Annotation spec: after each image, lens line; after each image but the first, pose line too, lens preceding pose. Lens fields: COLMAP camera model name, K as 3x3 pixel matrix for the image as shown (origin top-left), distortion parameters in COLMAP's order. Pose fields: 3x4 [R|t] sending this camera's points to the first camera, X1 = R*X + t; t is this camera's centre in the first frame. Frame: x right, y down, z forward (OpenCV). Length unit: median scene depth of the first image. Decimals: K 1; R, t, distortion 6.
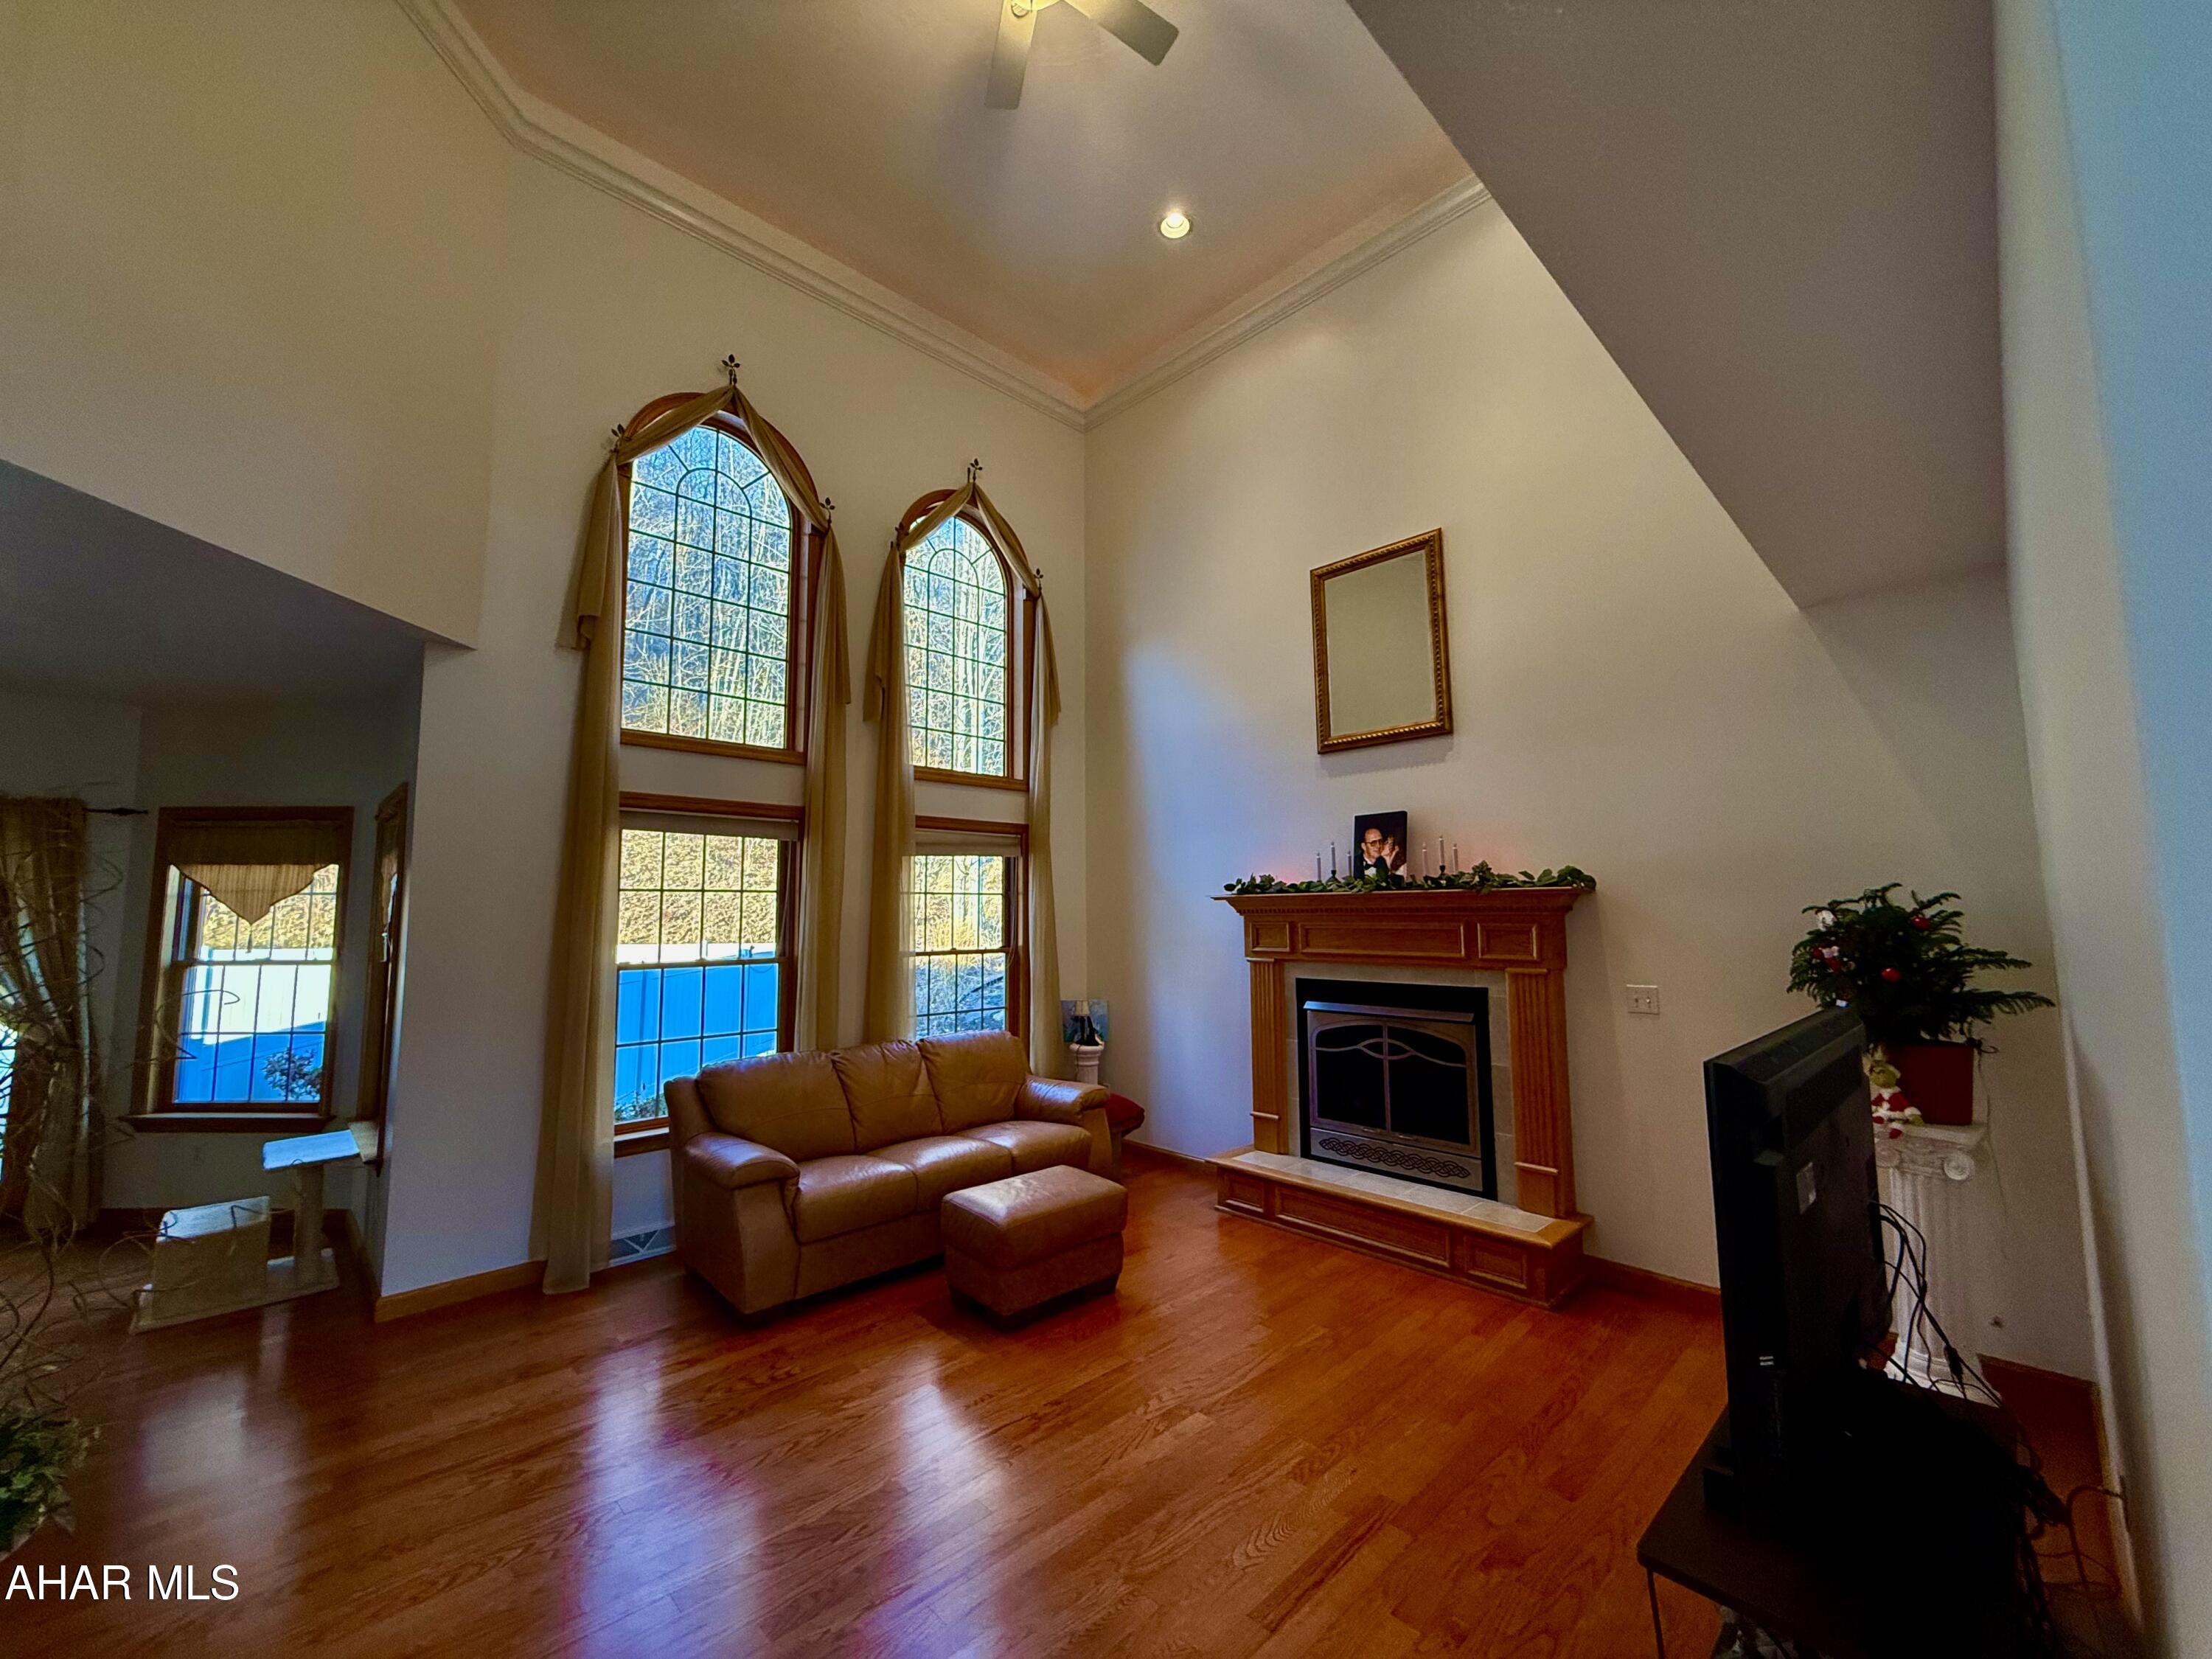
lens RADIAL K [[879.7, 0, 1099.9], [0, 879.7, 833.7], [0, 0, 1]] dist [0.002658, 0.000058]
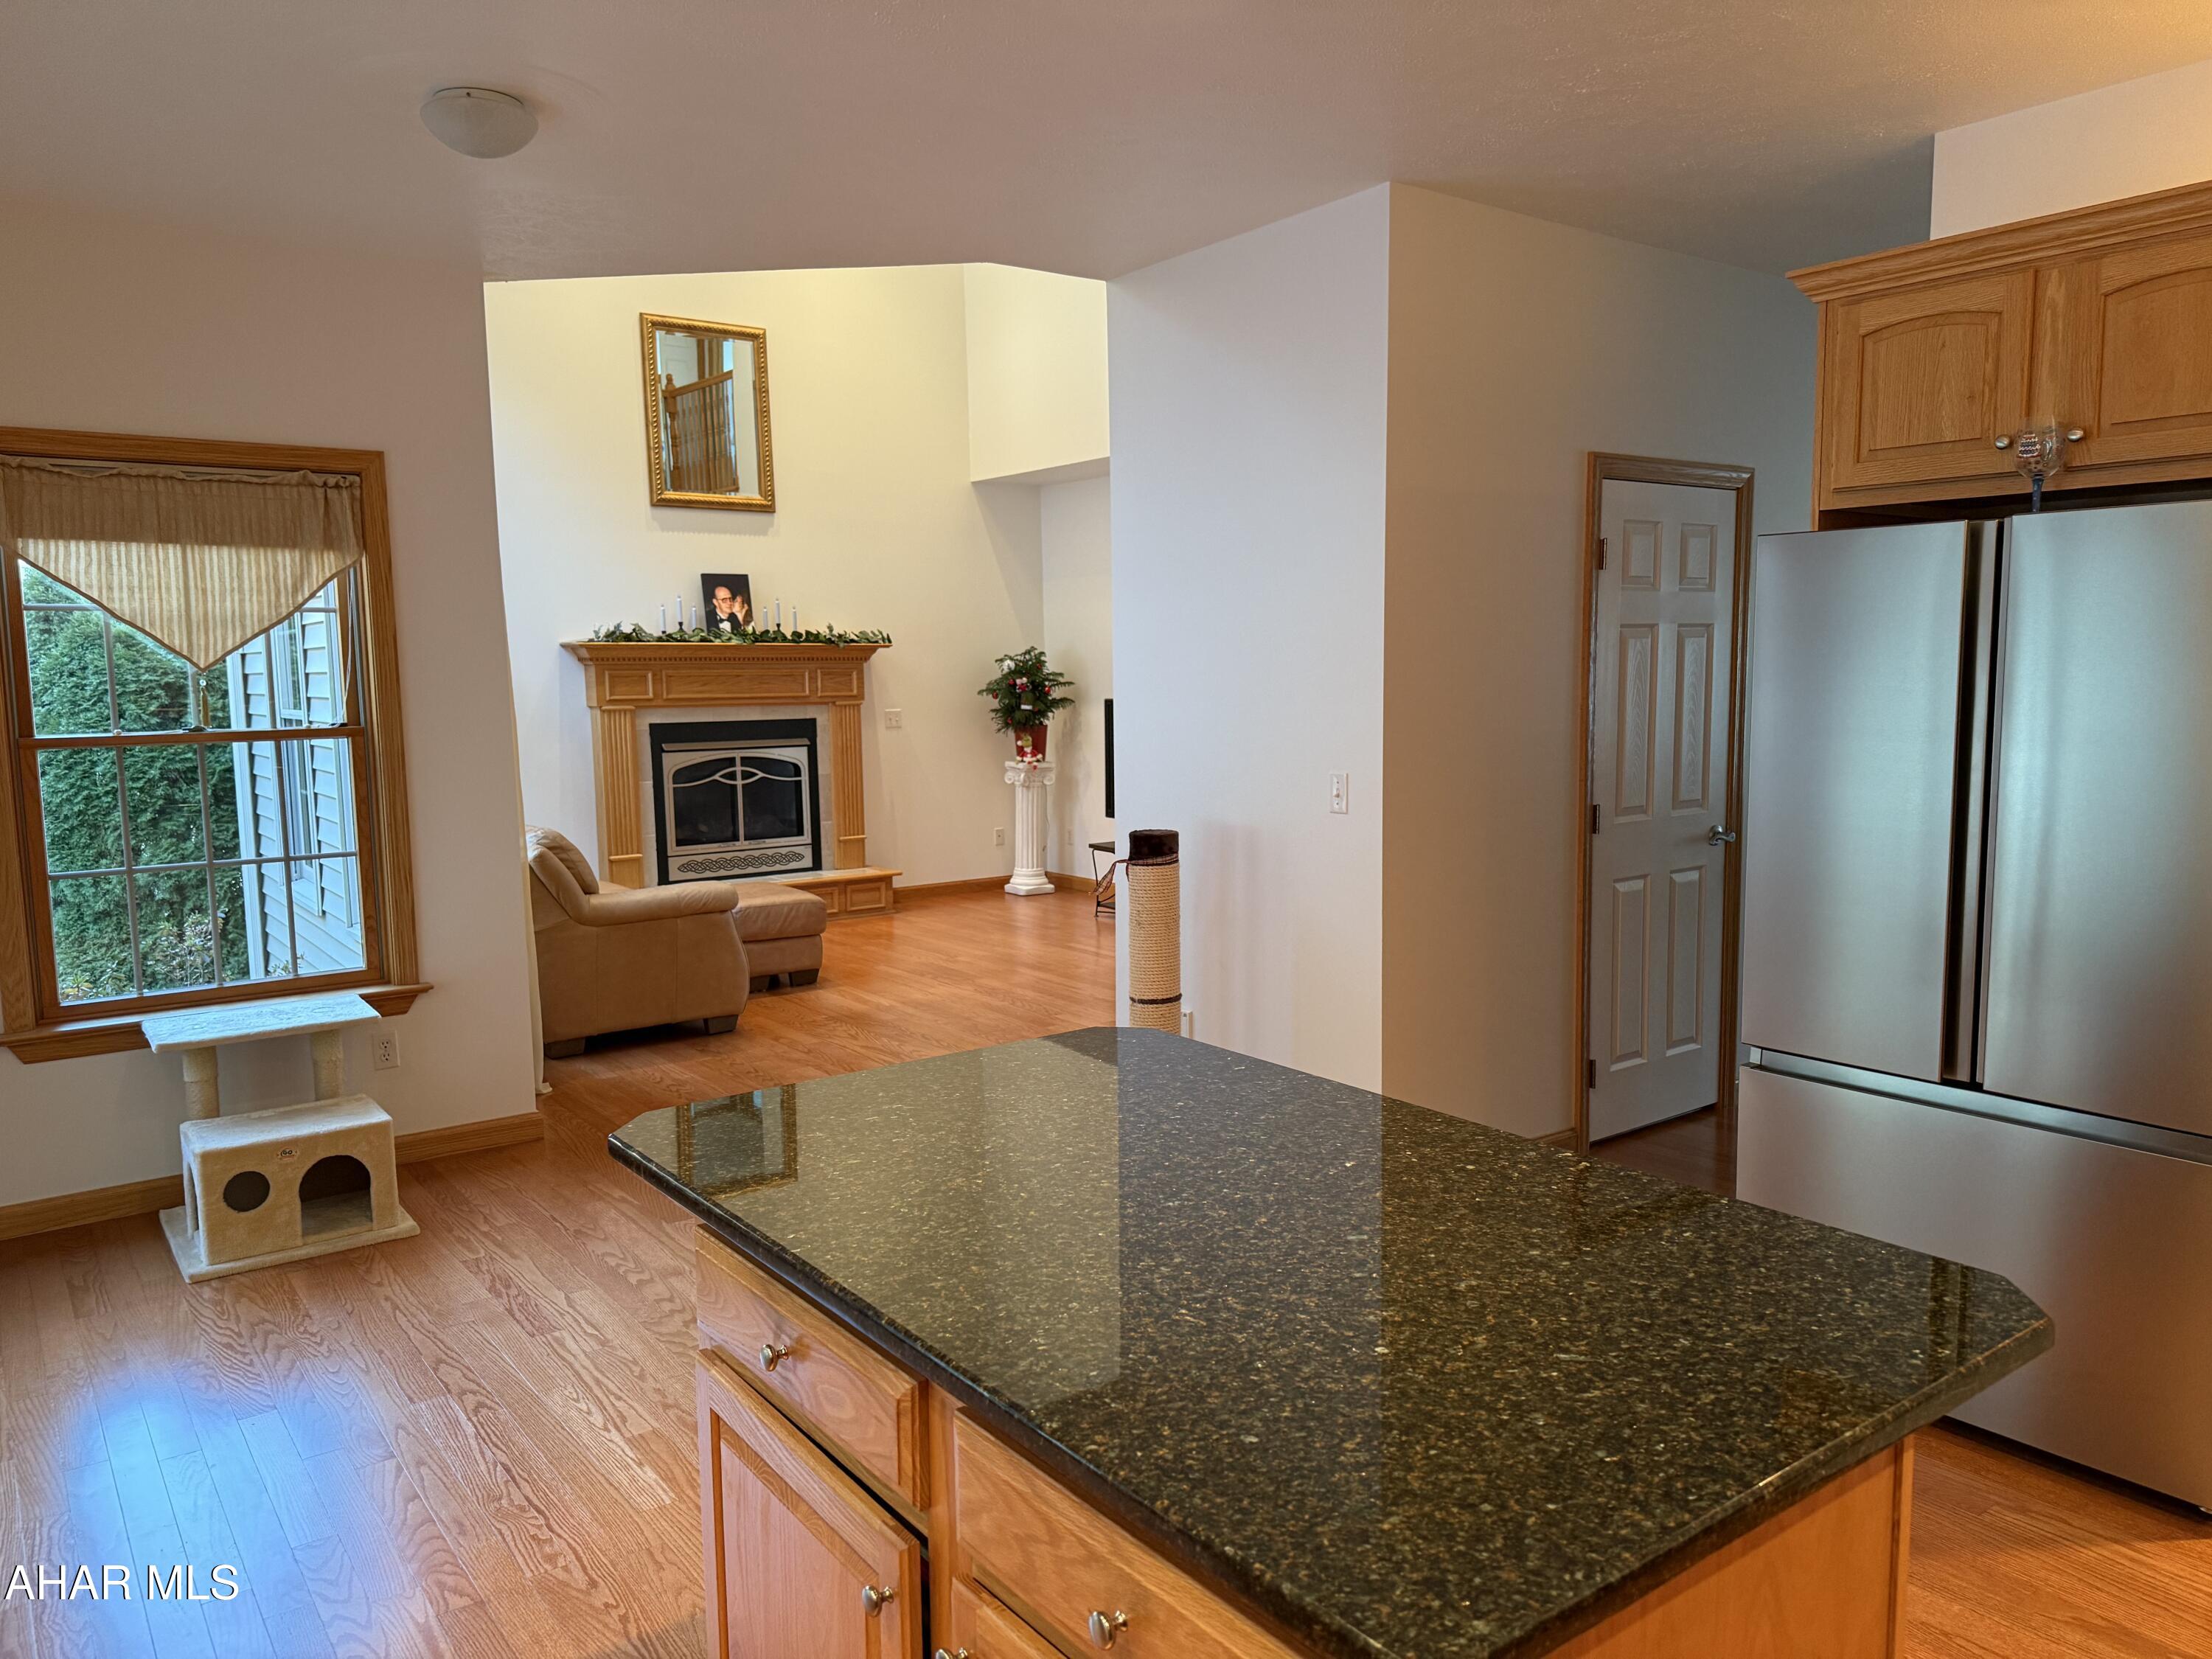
lens RADIAL K [[1560.2, 0, 1106.8], [0, 1560.2, 835.5], [0, 0, 1]] dist [0.001645, -0.000255]
pose [[0.132367, -0.106774, 0.985433, -1.907084], [-0.085927, 0.989202, 0.118724, 0.034600], [-0.987469, -0.100391, 0.121763, 0.270232]]
